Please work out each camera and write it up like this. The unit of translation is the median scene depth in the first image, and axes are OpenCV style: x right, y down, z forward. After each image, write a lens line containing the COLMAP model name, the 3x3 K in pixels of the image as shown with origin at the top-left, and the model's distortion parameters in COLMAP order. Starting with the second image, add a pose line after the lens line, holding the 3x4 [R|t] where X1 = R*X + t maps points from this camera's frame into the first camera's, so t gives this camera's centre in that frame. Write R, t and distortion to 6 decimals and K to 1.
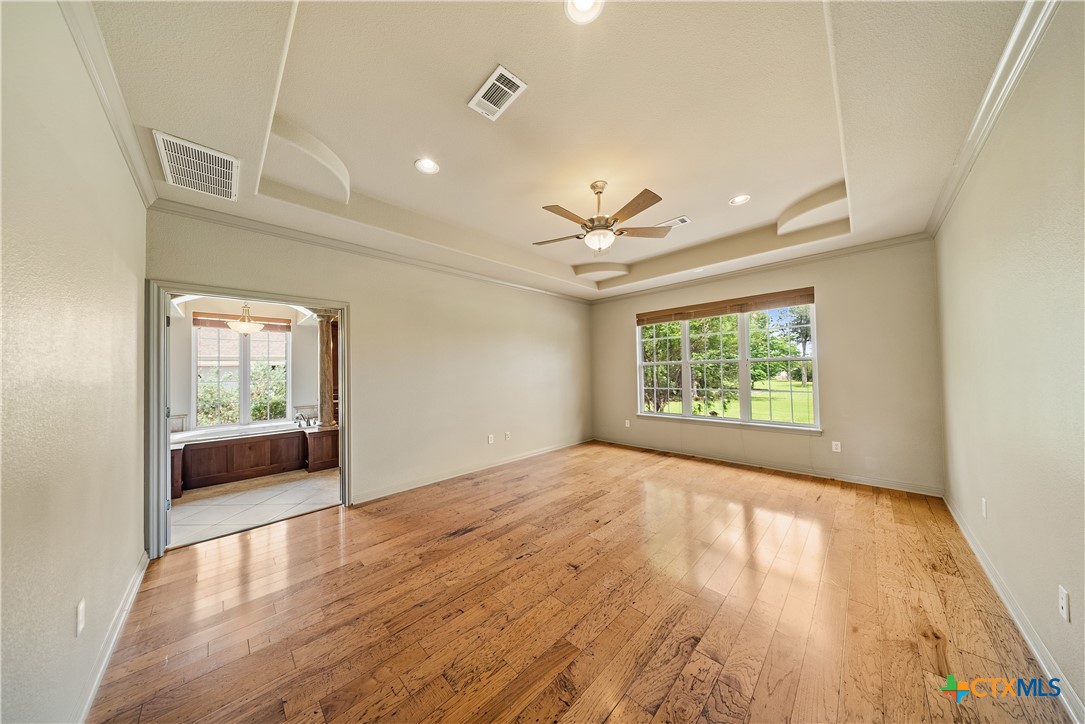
lens RADIAL K [[312.4, 0, 542.5], [0, 312.4, 362.0], [0, 0, 1]] dist [-0.000063, -0.000741]
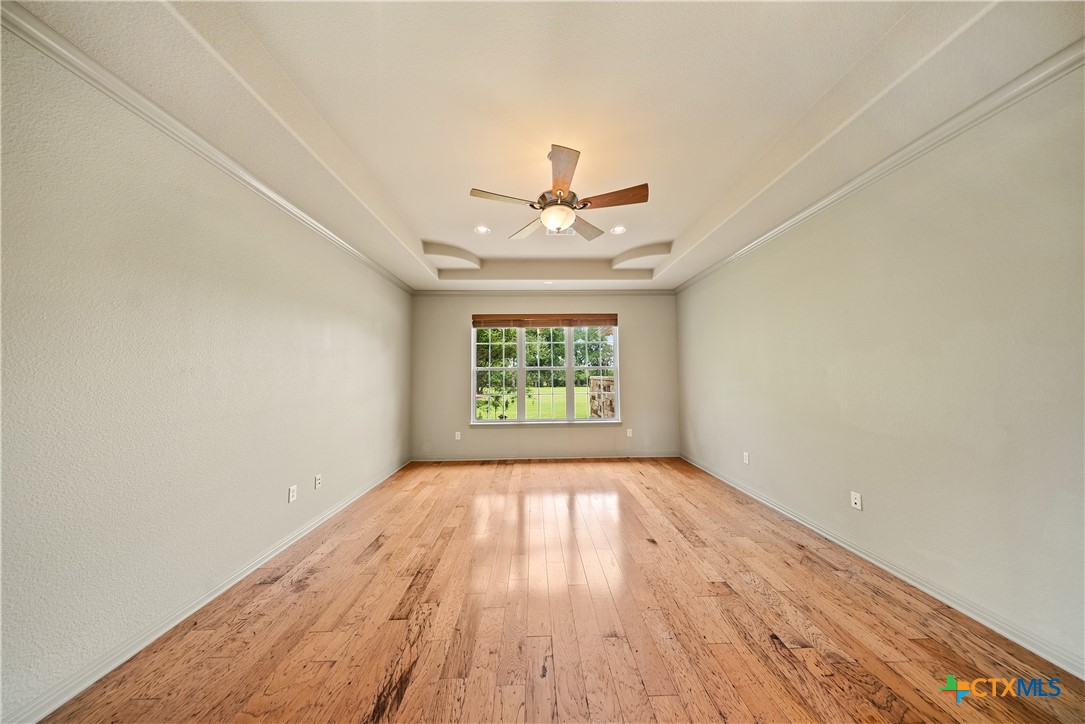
lens RADIAL K [[312.4, 0, 542.5], [0, 312.4, 362.0], [0, 0, 1]] dist [-0.000063, -0.000741]
pose [[0.697406, 0.040786, 0.715514, -0.288305], [-0.025975, 0.999162, -0.031637, 0.013045], [-0.716205, 0.003478, 0.697881, 0.295399]]
